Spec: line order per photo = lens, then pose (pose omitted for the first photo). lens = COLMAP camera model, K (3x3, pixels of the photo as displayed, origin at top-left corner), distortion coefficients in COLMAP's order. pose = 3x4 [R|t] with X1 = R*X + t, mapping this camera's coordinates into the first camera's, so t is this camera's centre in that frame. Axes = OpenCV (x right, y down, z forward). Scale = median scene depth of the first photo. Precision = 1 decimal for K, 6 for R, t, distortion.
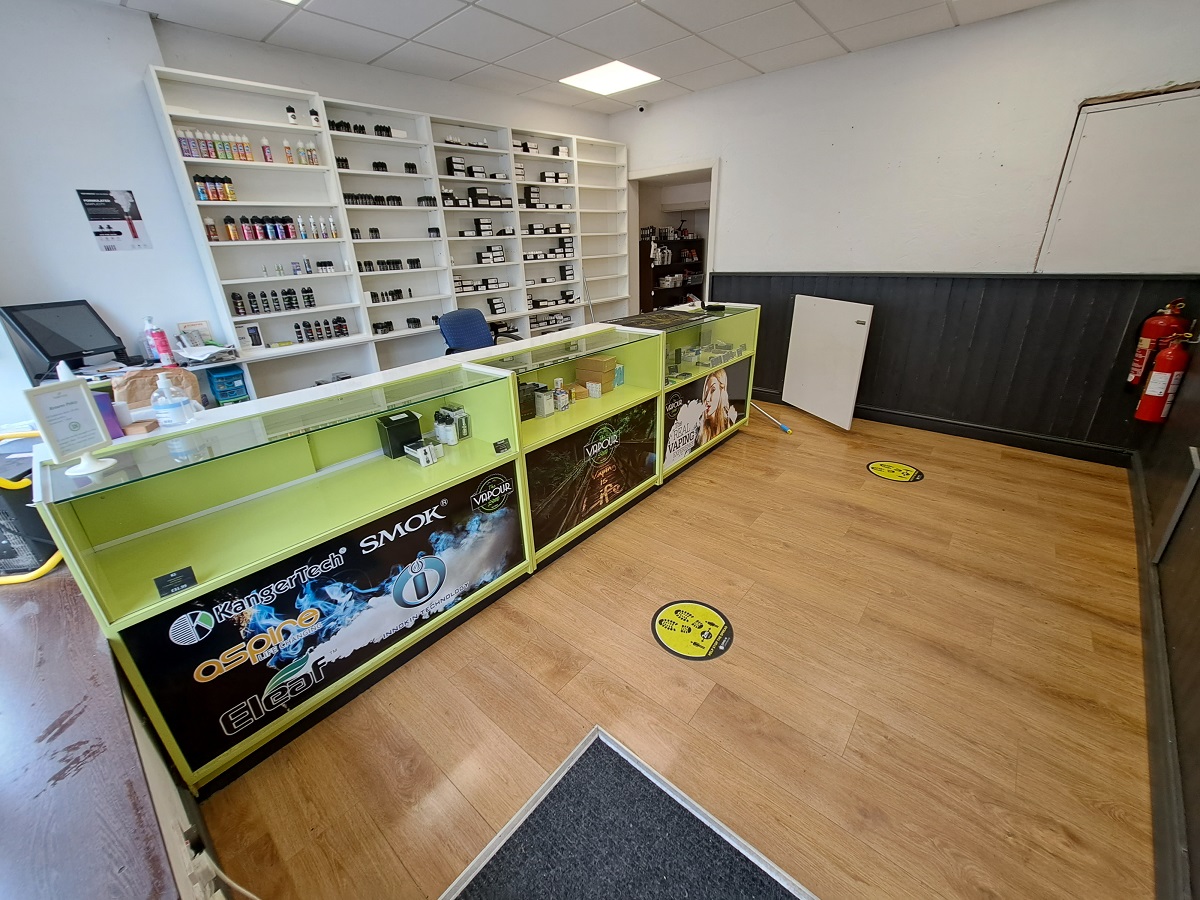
lens RADIAL K [[475.0, 0, 594.3], [0, 475.0, 432.9], [0, 0, 1]] dist [-0.013093, -0.000131]
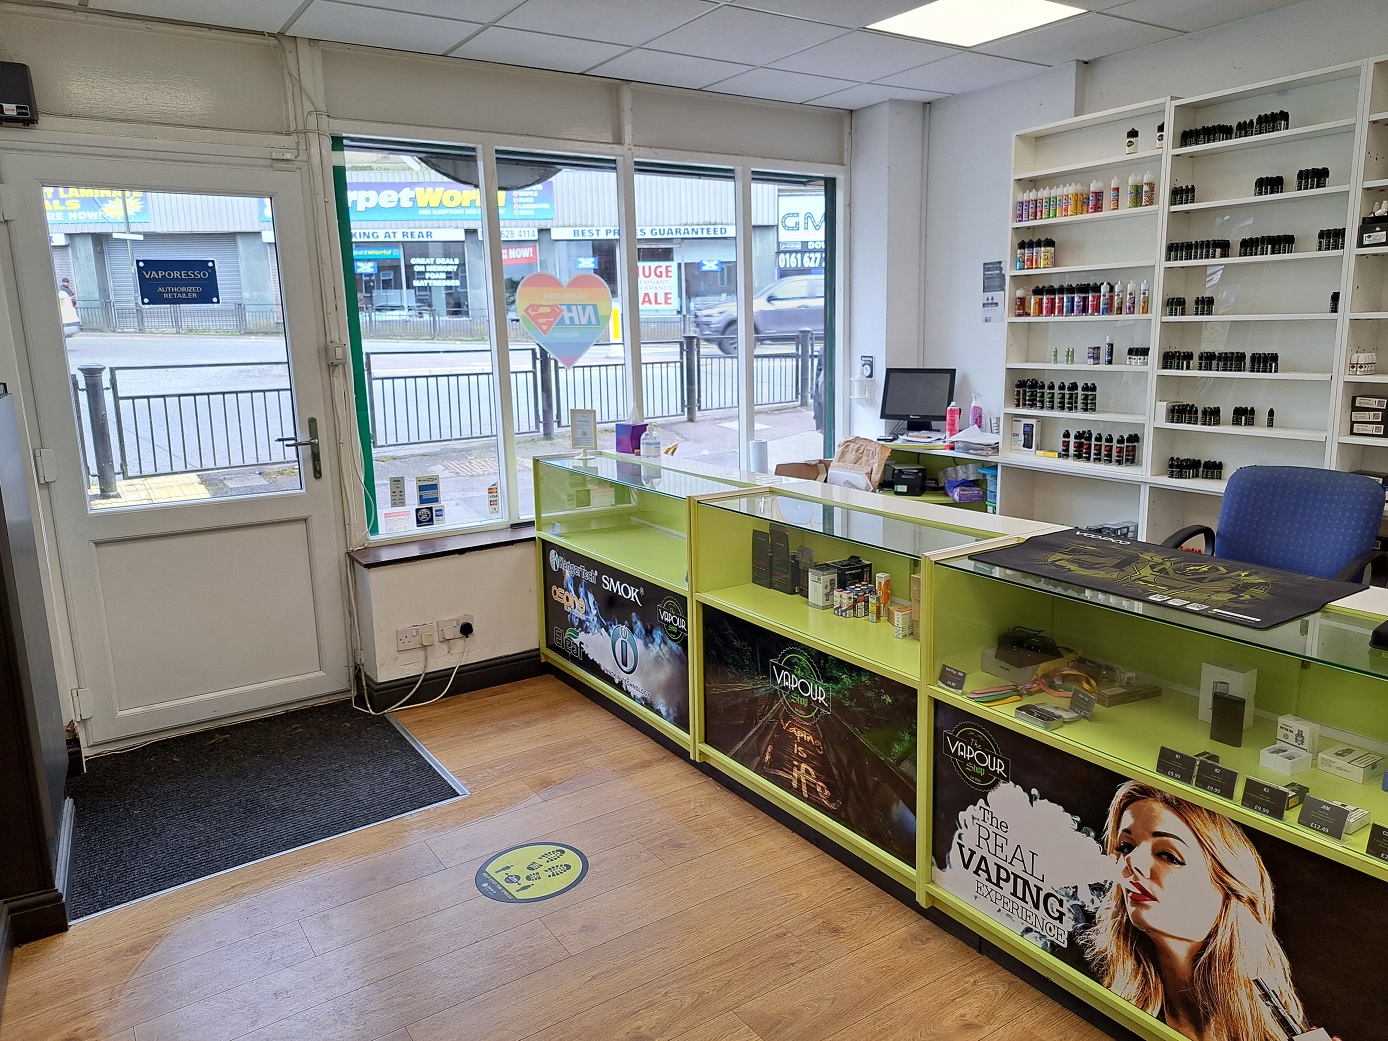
lens RADIAL K [[990.2, 0, 713.3], [0, 990.2, 518.1], [0, 0, 1]] dist [0.087794, -0.134371]
pose [[-0.259880, 0.227546, -0.938448, 0.961813], [-0.329486, 0.892622, 0.307677, -0.418967], [0.907690, 0.389164, -0.157001, 0.853448]]
